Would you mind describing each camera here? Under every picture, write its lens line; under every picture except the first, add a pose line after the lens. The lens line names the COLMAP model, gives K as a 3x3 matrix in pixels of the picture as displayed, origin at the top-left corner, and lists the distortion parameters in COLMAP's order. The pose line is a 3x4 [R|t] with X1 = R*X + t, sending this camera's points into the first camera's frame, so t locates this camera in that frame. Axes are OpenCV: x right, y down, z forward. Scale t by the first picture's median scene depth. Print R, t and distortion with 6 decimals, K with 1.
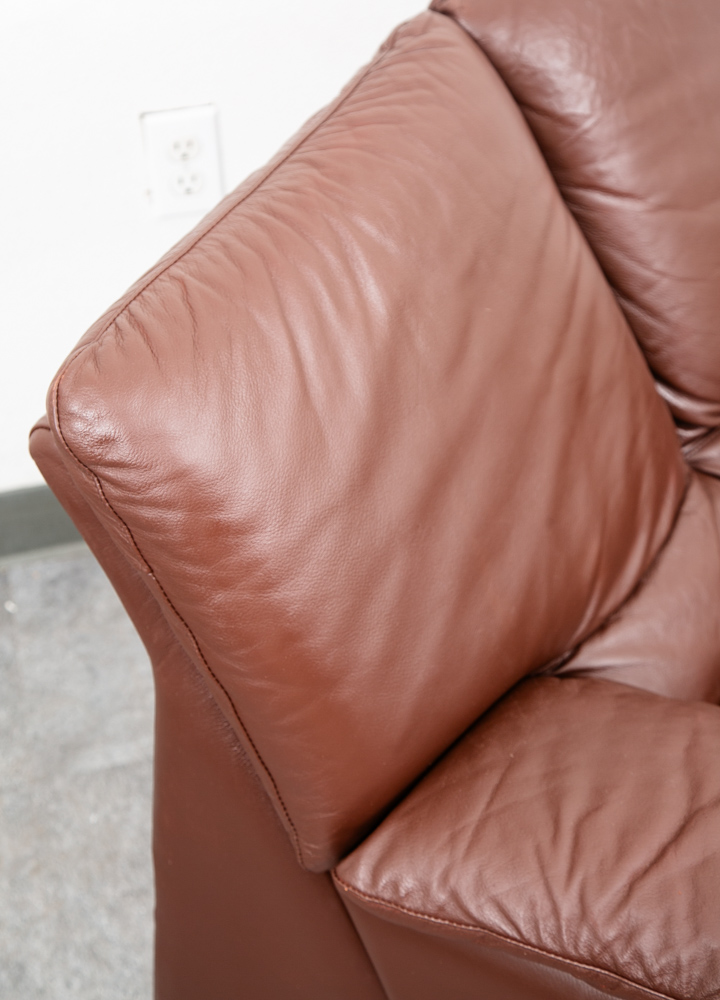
lens RADIAL K [[2019.5, 0, 367.2], [0, 2019.5, 496.3], [0, 0, 1]] dist [0.333735, 0.000000]
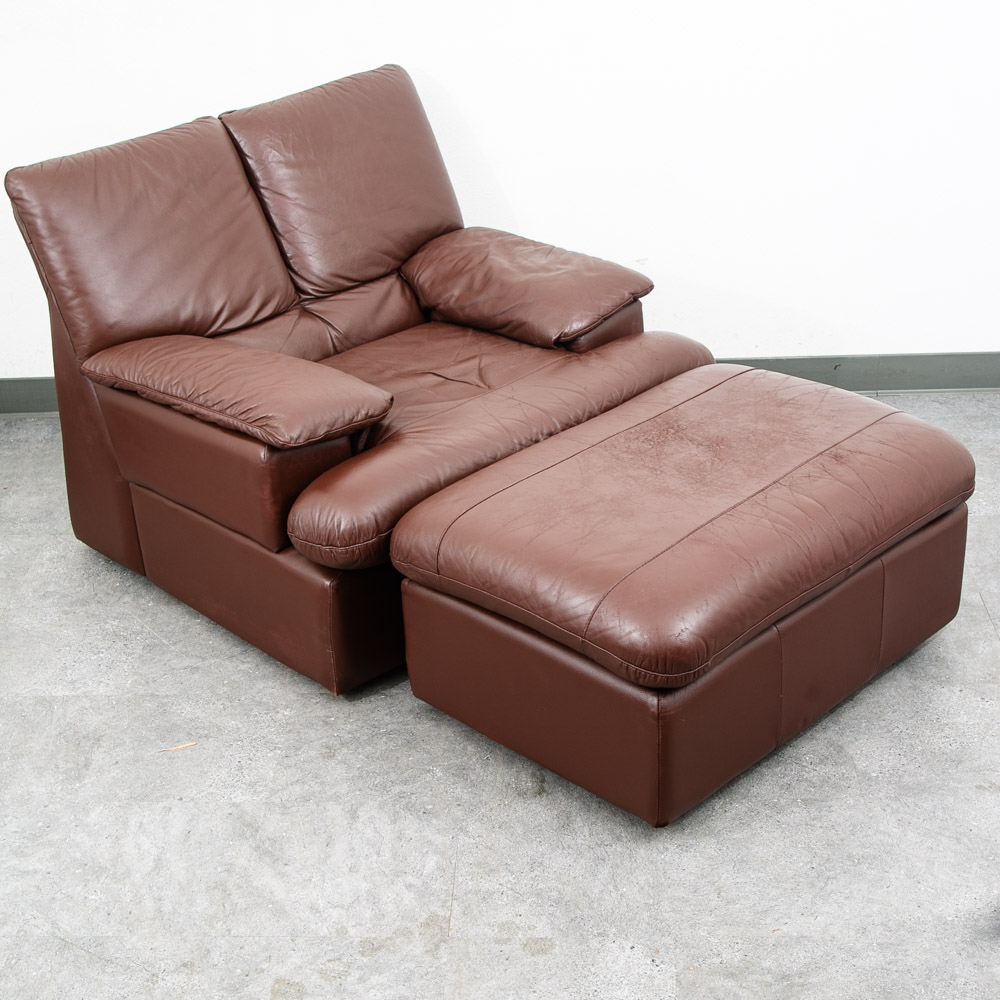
lens RADIAL K [[1657.0, 0, 501.8], [0, 1657.0, 500.2], [0, 0, 1]] dist [-0.035109, 0.000000]
pose [[0.966352, 0.120756, -0.227115, 1.133607], [-0.171701, 0.960270, -0.220000, 0.794126], [0.191526, 0.251593, 0.948693, -1.087566]]
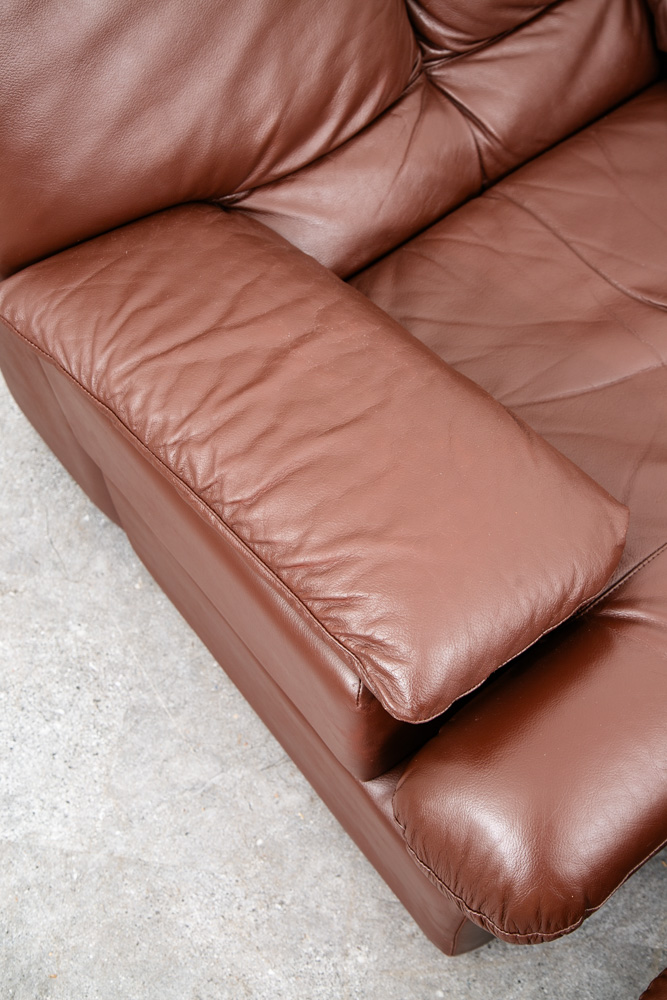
lens RADIAL K [[1371.7, 0, 326.7], [0, 1371.7, 498.0], [0, 0, 1]] dist [0.122403, 0.000000]
pose [[0.926518, 0.328718, -0.183054, 0.434008], [-0.247887, 0.899311, 0.360267, -0.095787], [0.283049, -0.288417, 0.914713, 0.139387]]
